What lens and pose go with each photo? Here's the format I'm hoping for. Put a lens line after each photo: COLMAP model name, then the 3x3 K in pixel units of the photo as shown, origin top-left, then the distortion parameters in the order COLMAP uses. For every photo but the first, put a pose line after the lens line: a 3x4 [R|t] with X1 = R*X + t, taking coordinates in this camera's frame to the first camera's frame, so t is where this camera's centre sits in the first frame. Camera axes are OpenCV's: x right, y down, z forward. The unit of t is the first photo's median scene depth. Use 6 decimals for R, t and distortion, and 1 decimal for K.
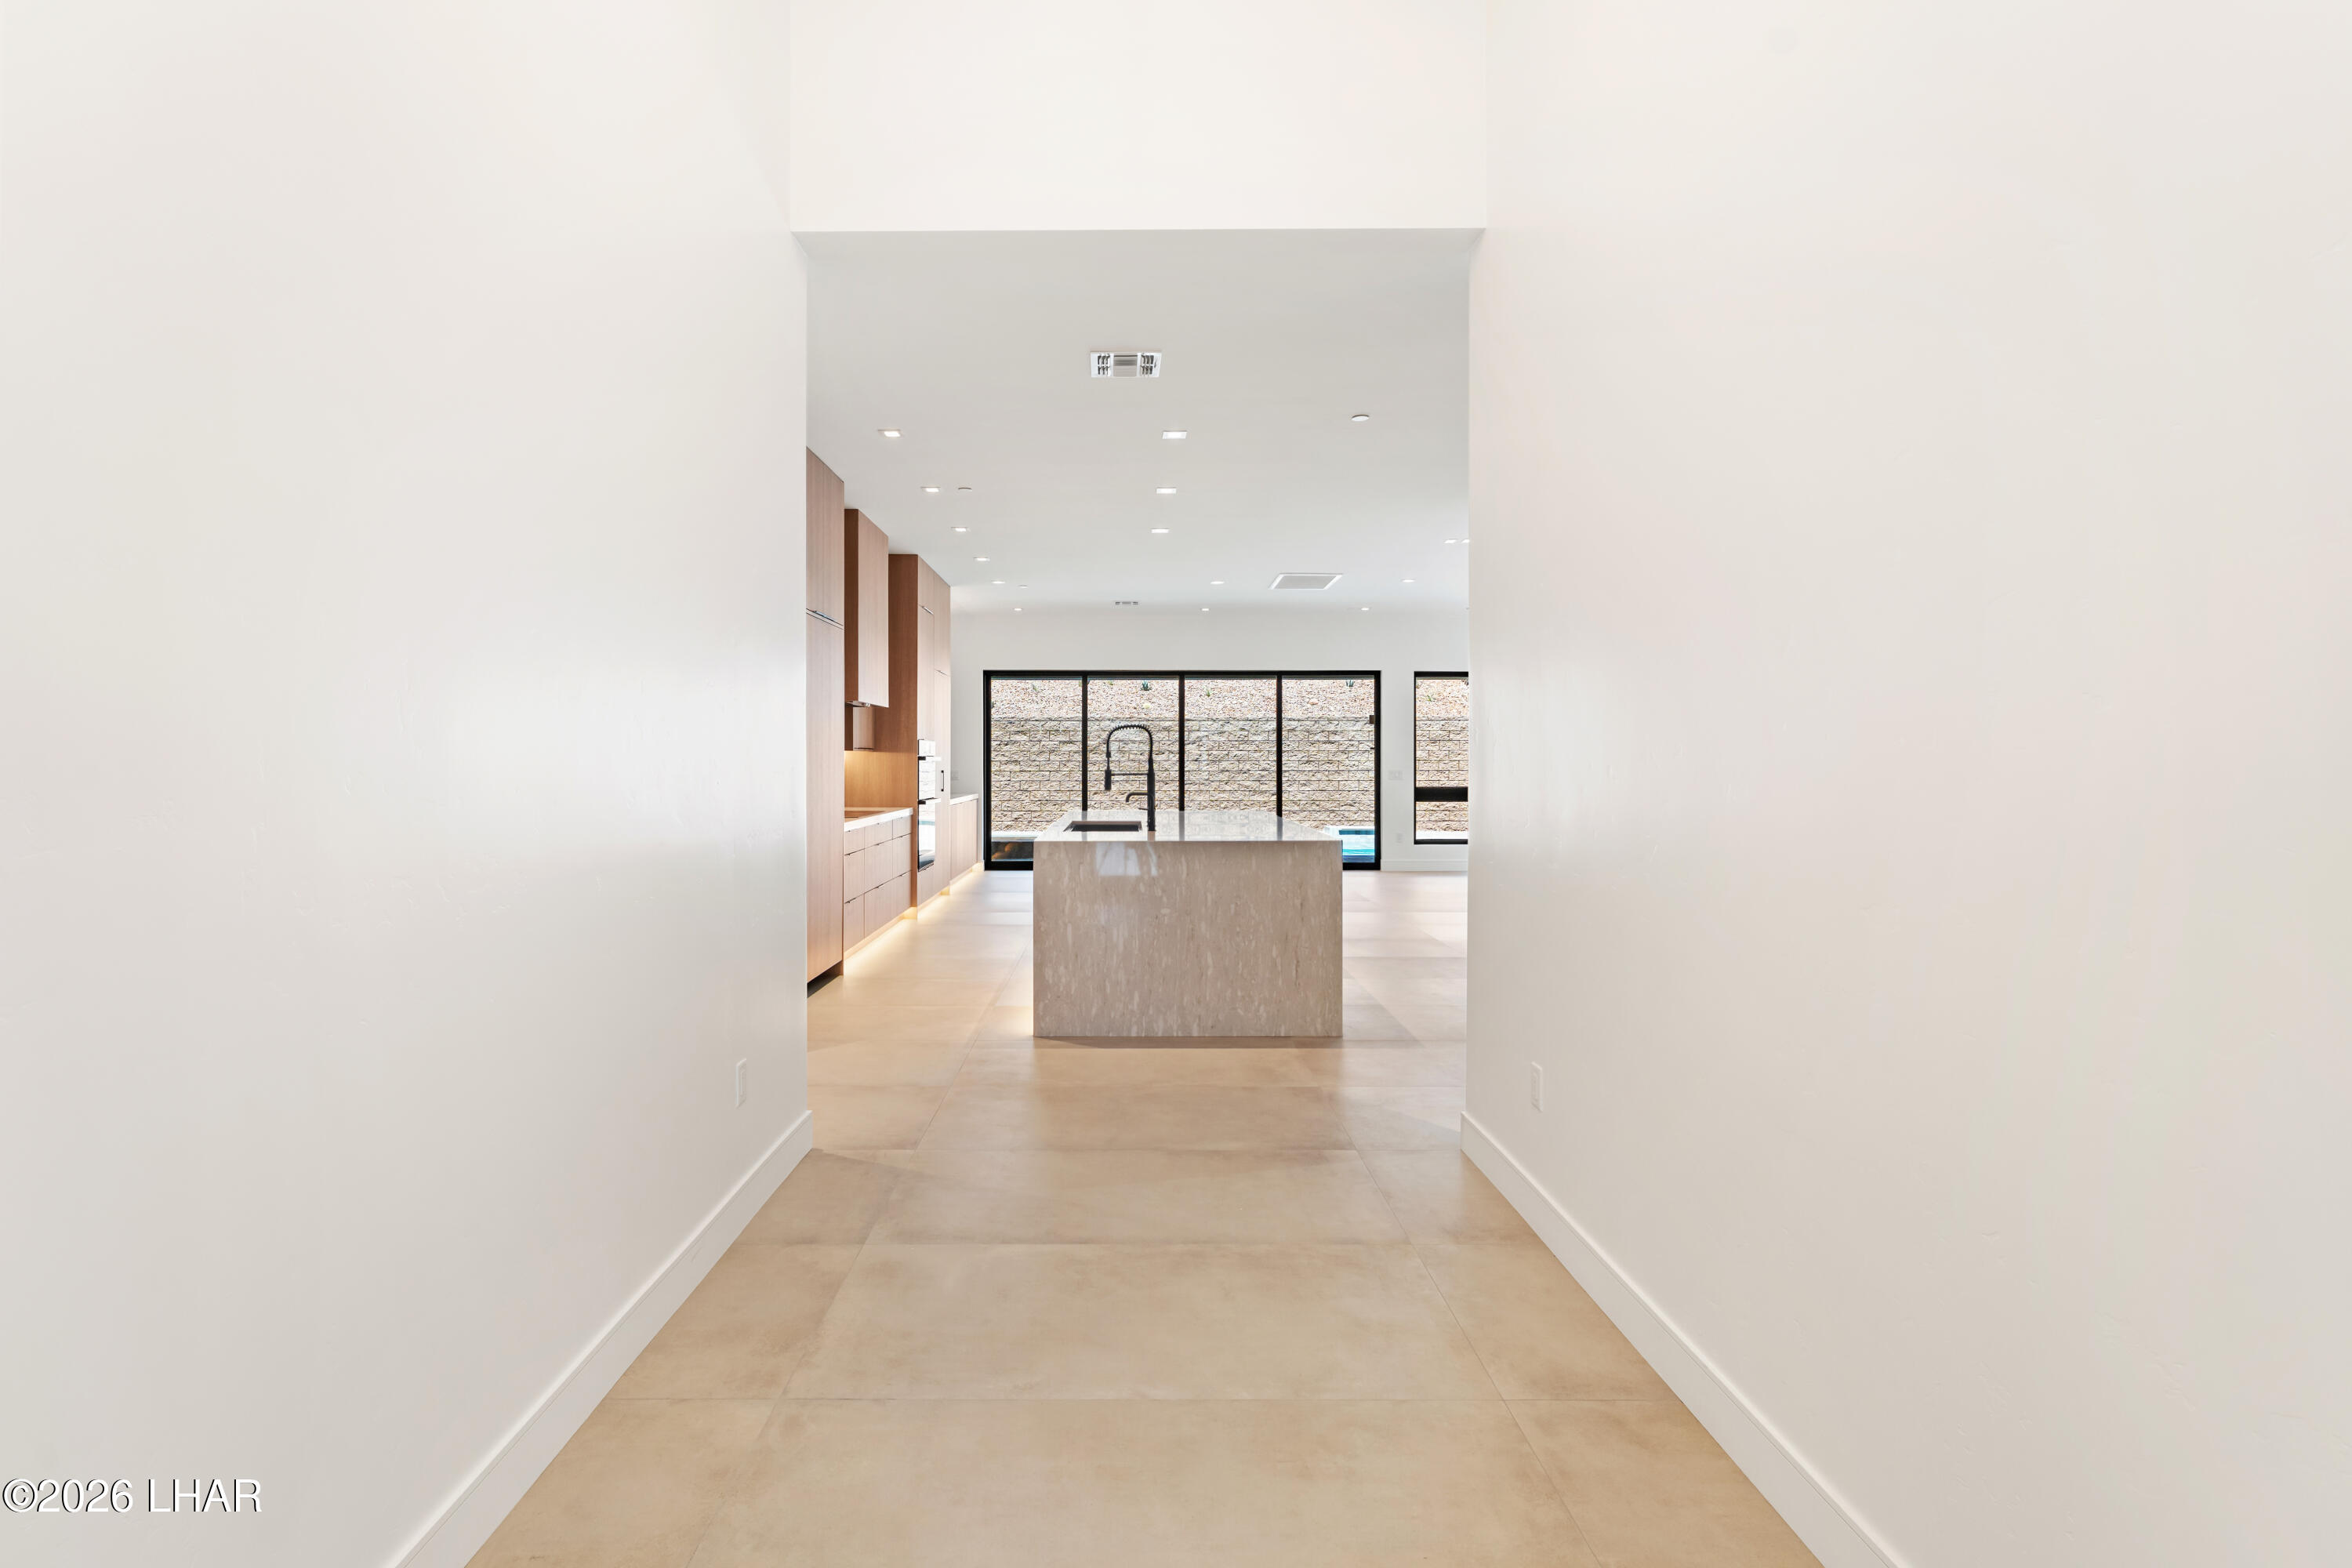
lens RADIAL K [[1111.9, 0, 1140.1], [0, 1111.9, 737.4], [0, 0, 1]] dist [0.003823, 0.000520]
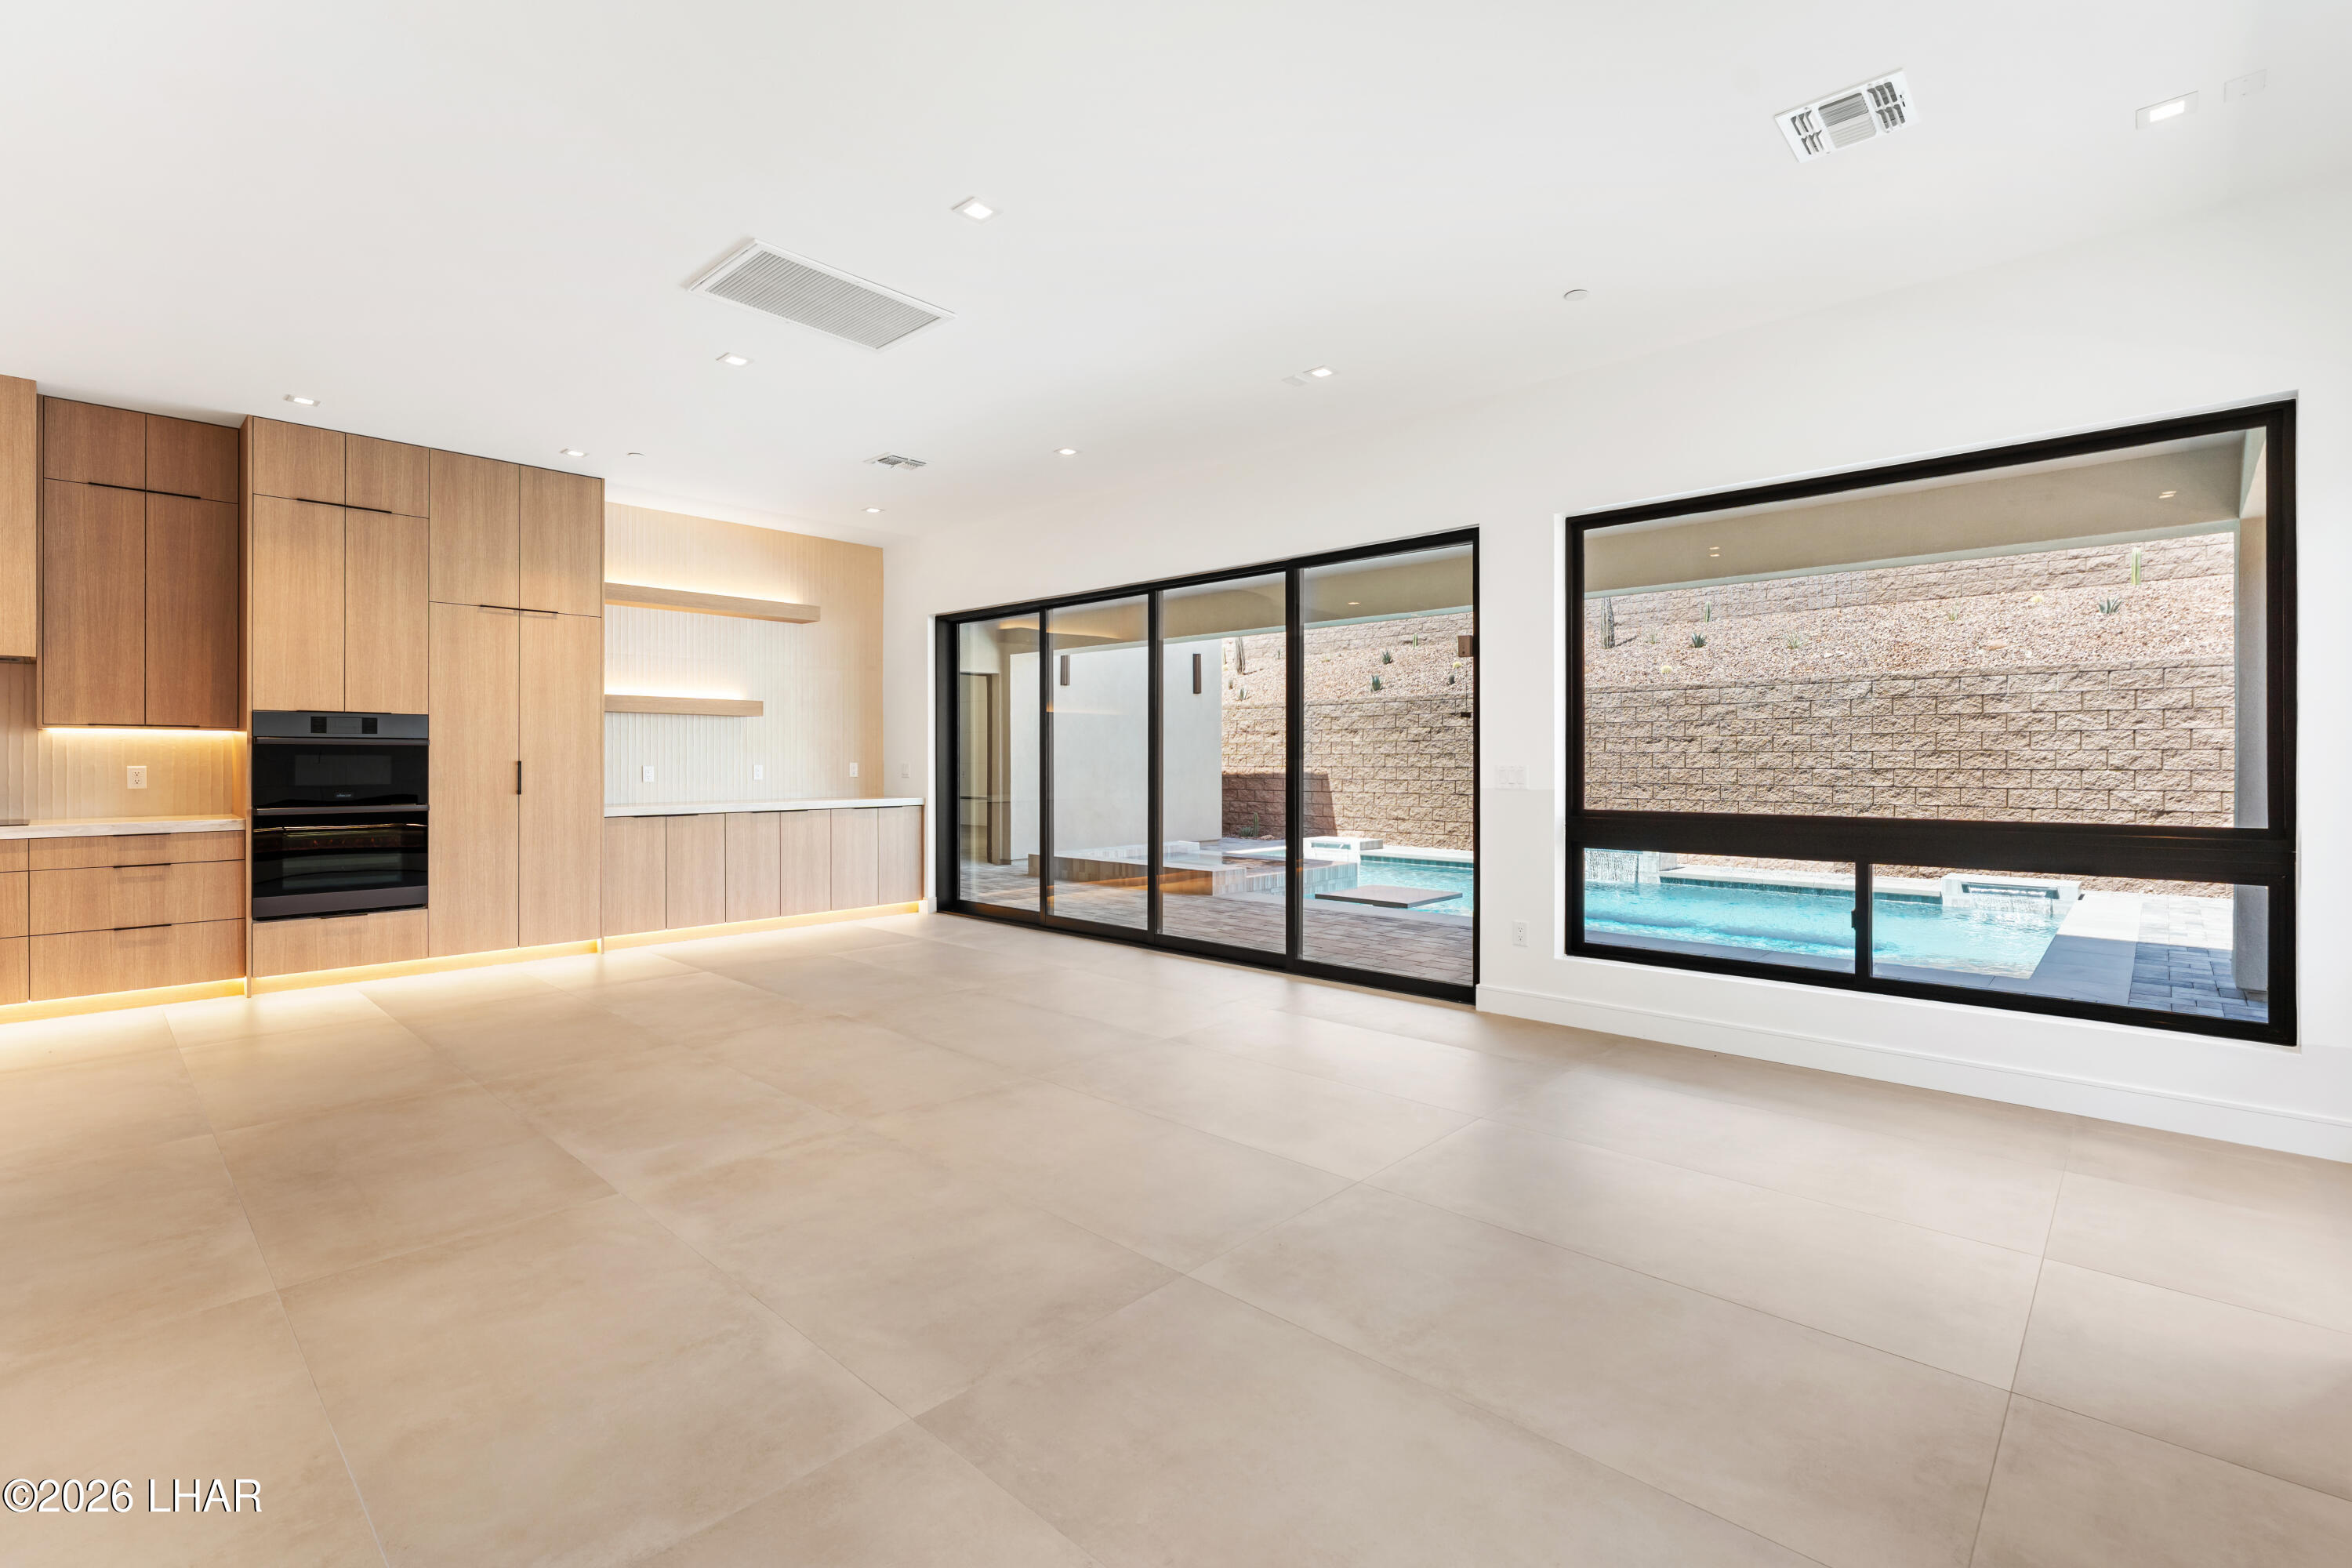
lens RADIAL K [[1047.1, 0, 1224.7], [0, 1047.1, 764.8], [0, 0, 1]] dist [-0.003649, -0.001325]
pose [[0.753471, 0.002938, -0.657475, 0.228570], [0.014837, 0.999659, 0.021470, 0.011615], [0.657314, -0.025932, 0.753171, 0.382901]]
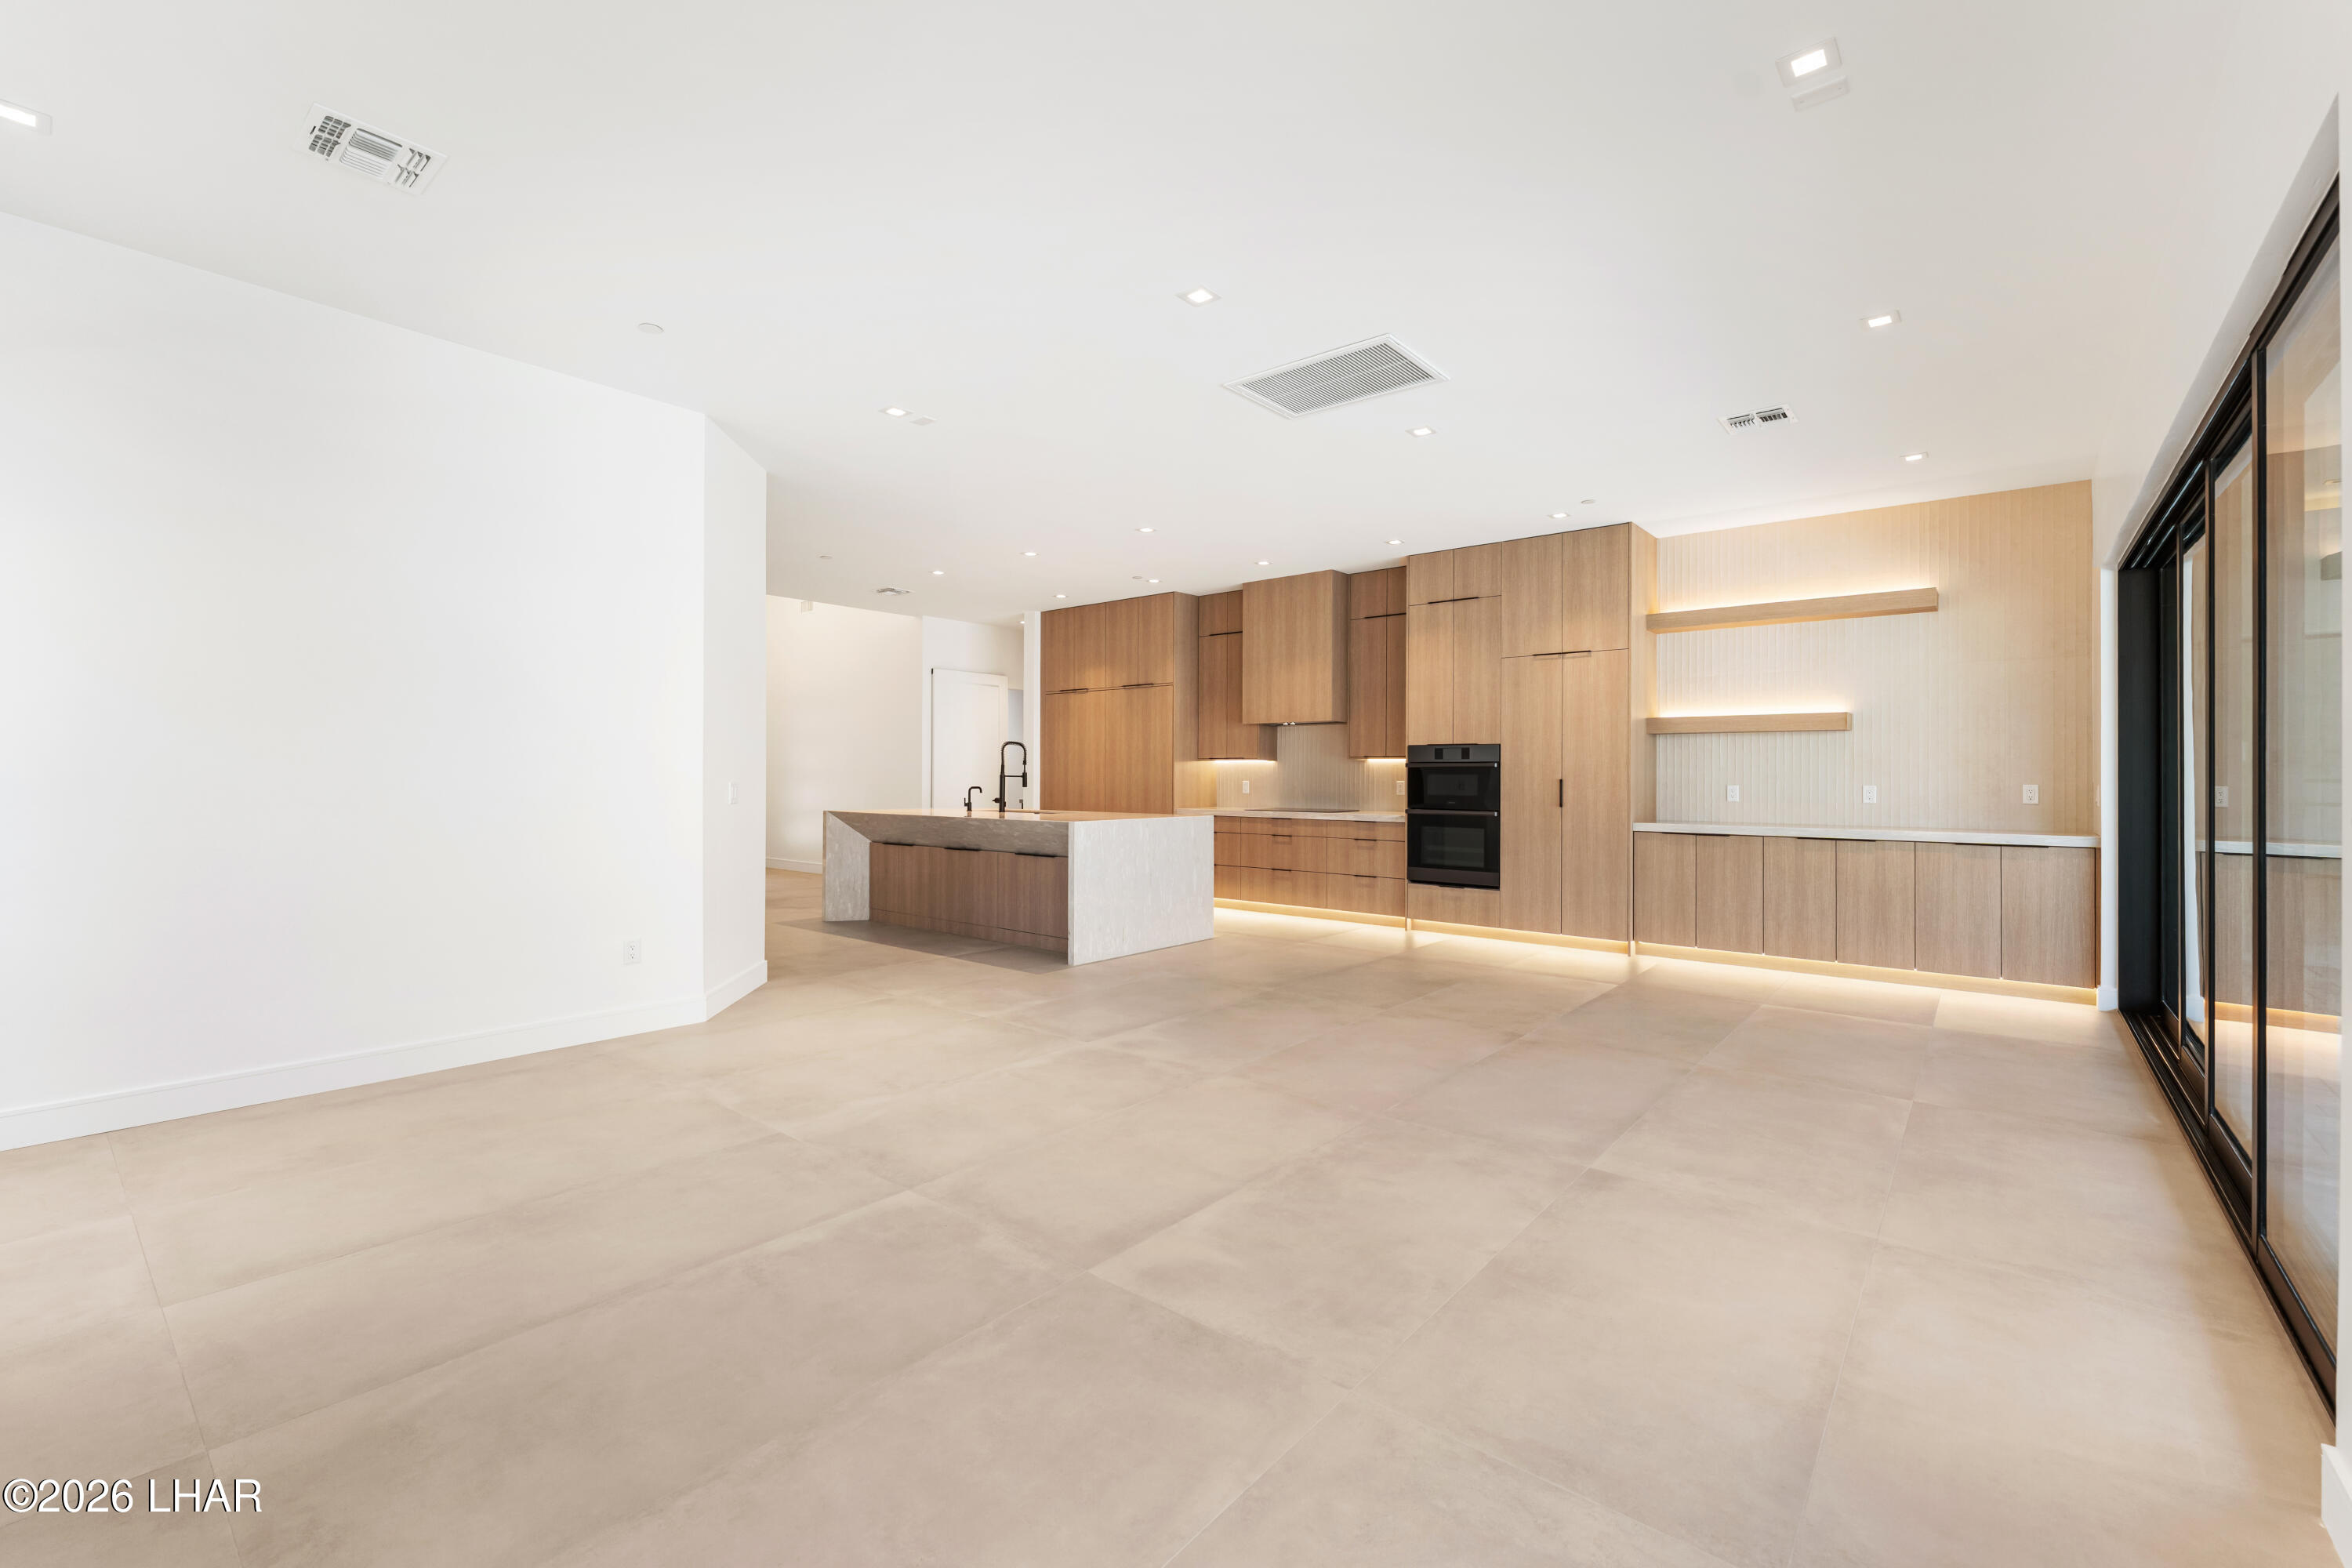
lens RADIAL K [[1008.3, 0, 1165.0], [0, 1008.3, 775.6], [0, 0, 1]] dist [0.001091, 0.000269]
pose [[-0.636870, -0.002651, -0.770967, 0.233829], [0.011697, 0.999846, -0.013101, 0.015225], [0.770882, -0.017361, -0.636741, 0.569177]]
